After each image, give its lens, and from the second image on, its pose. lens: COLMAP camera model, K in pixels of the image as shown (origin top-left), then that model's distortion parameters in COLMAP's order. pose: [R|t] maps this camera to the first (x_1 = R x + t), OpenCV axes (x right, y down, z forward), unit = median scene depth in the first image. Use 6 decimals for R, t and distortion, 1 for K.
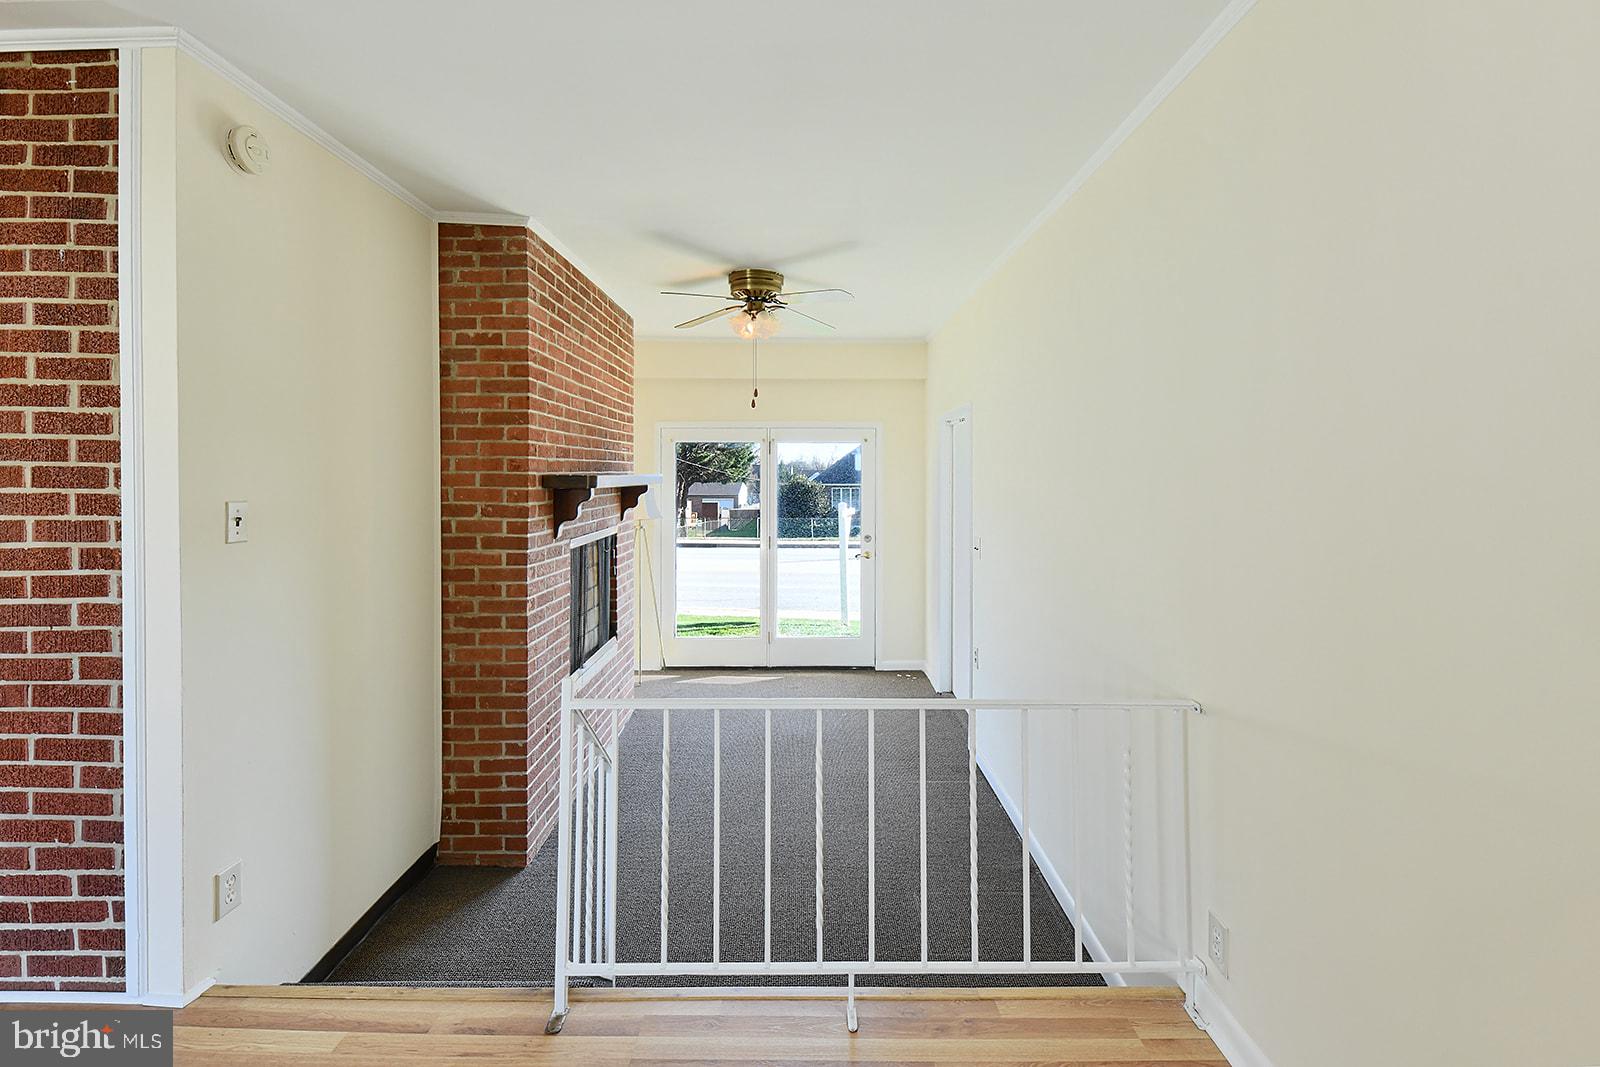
lens RADIAL K [[678.7, 0, 813.3], [0, 678.7, 473.0], [0, 0, 1]] dist [0.012199, -0.006220]
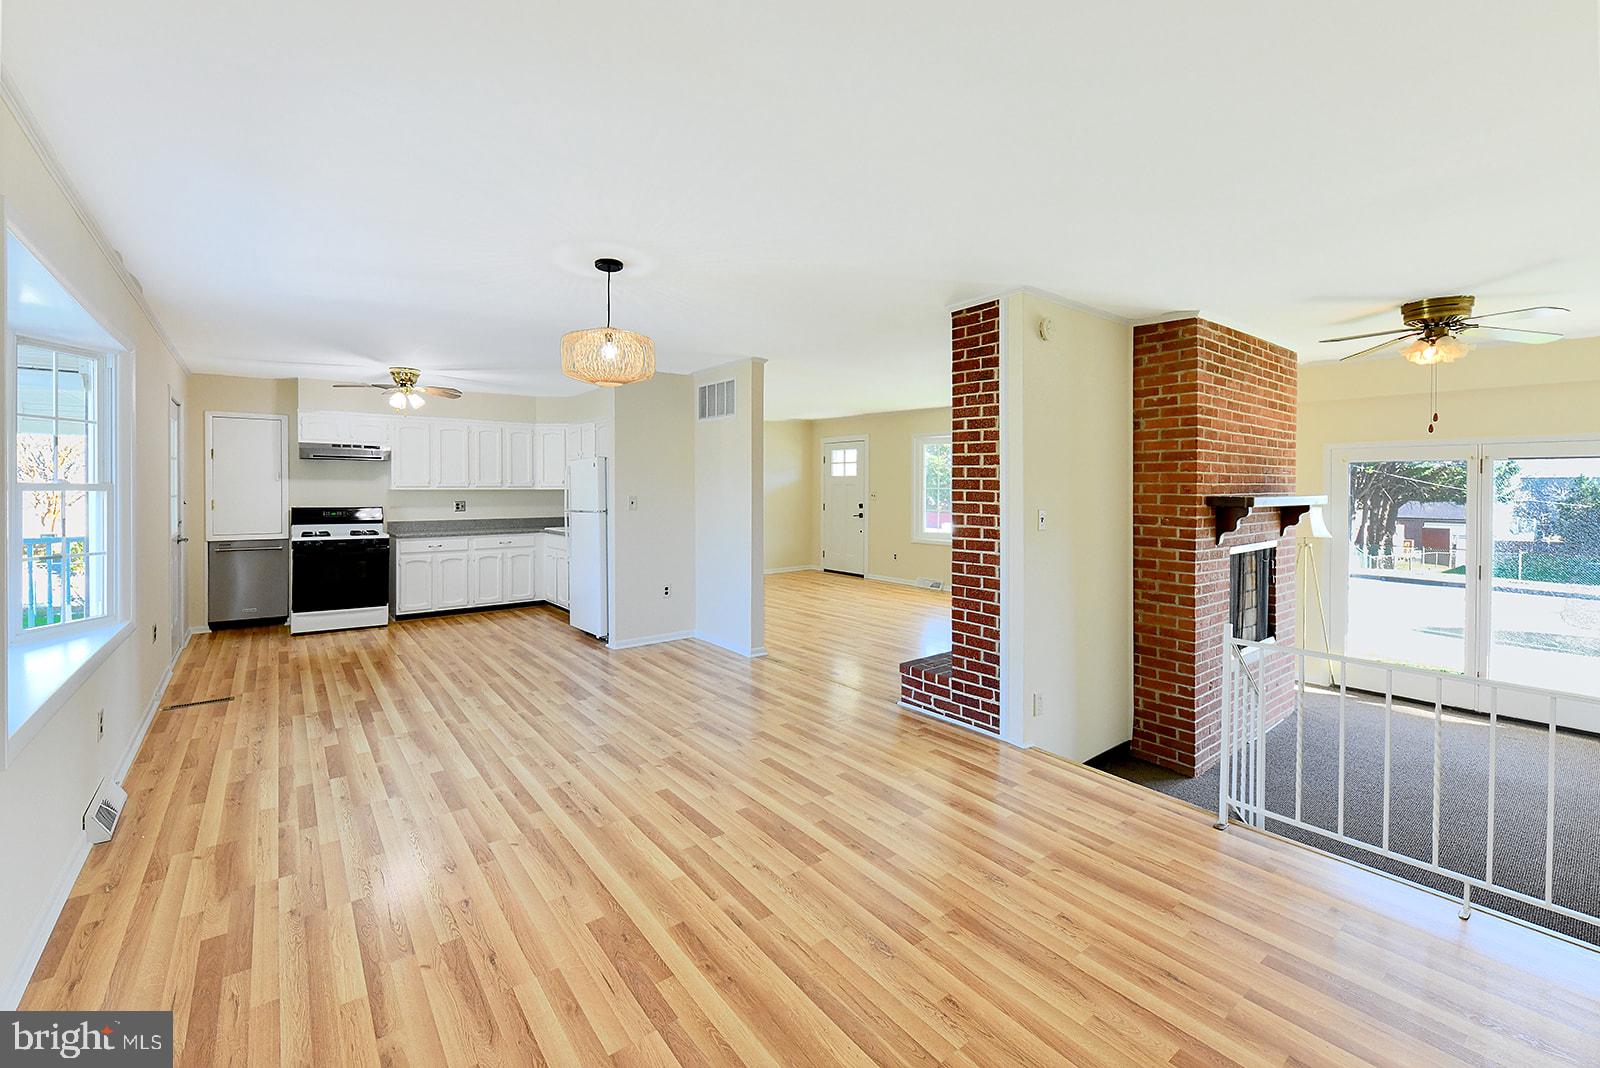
lens RADIAL K [[678.7, 0, 801.9], [0, 678.7, 490.0], [0, 0, 1]] dist [0.012199, -0.006220]
pose [[0.617049, 0.006630, -0.786897, 0.273271], [-0.003663, 0.999978, 0.005553, -0.023697], [0.786916, -0.000544, 0.617059, -0.757370]]
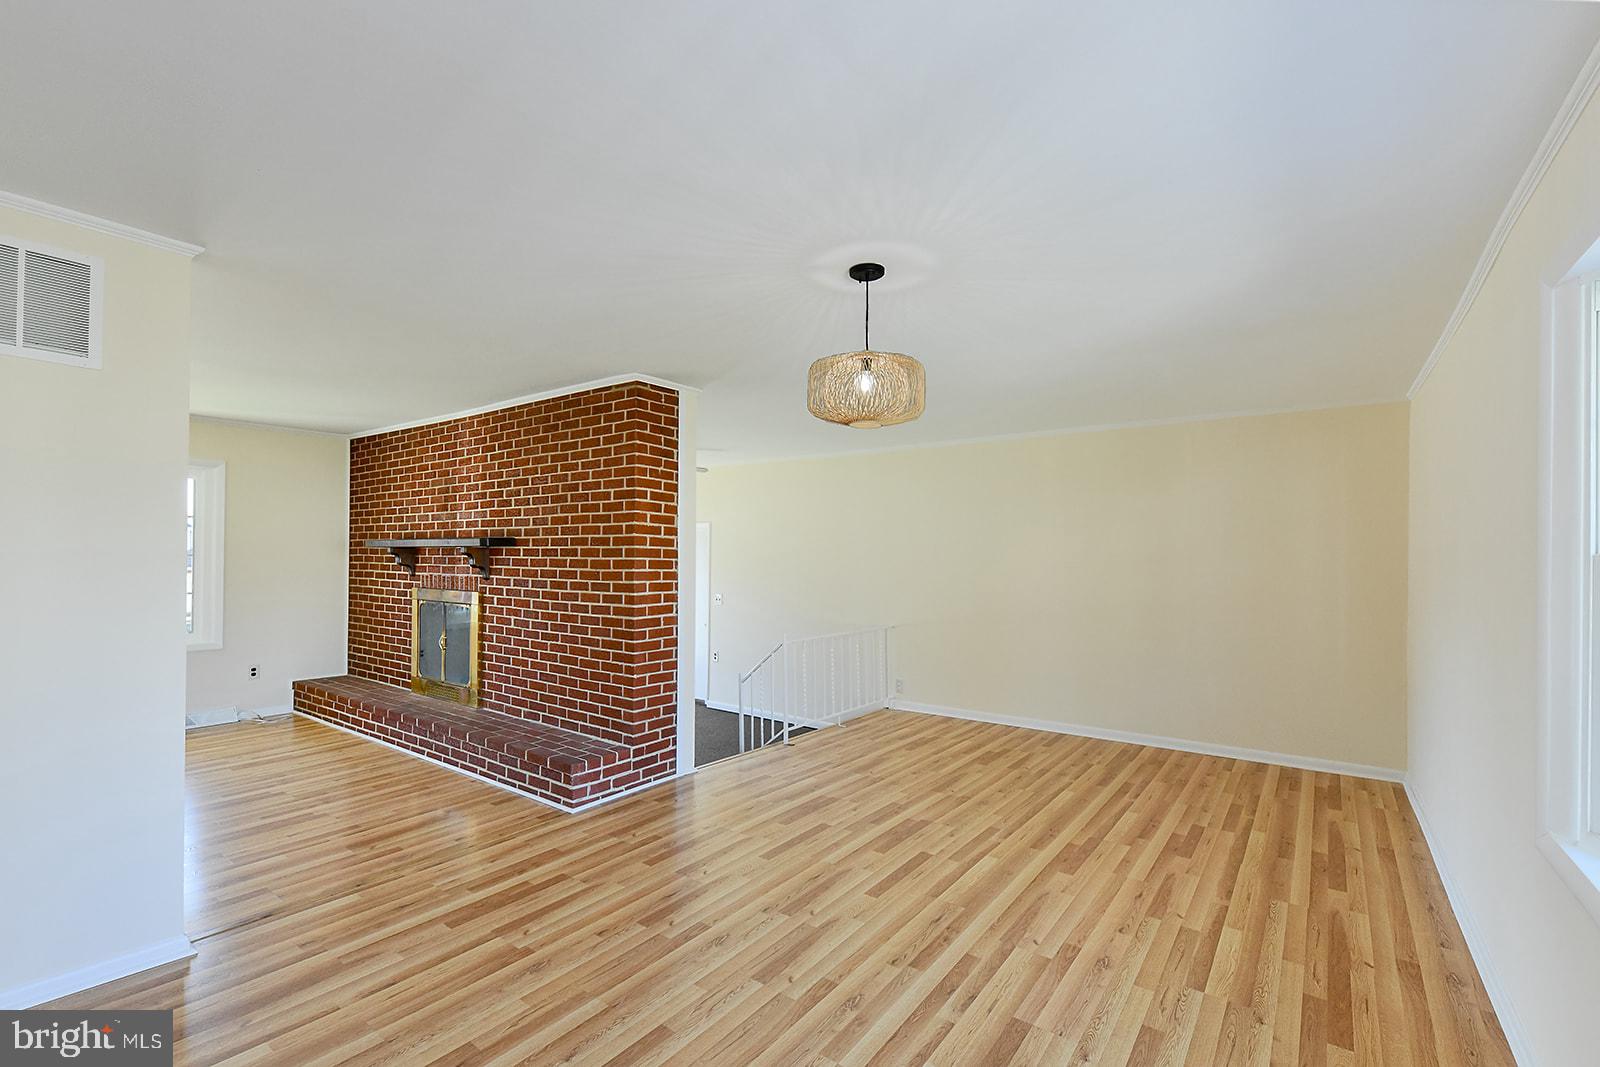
lens RADIAL K [[678.7, 0, 821.9], [0, 678.7, 557.4], [0, 0, 1]] dist [0.012199, -0.006220]
pose [[0.581609, 0.011595, 0.813385, -2.475075], [-0.013533, 0.999898, -0.004577, -0.014873], [-0.813356, -0.008345, 0.581707, -0.779336]]
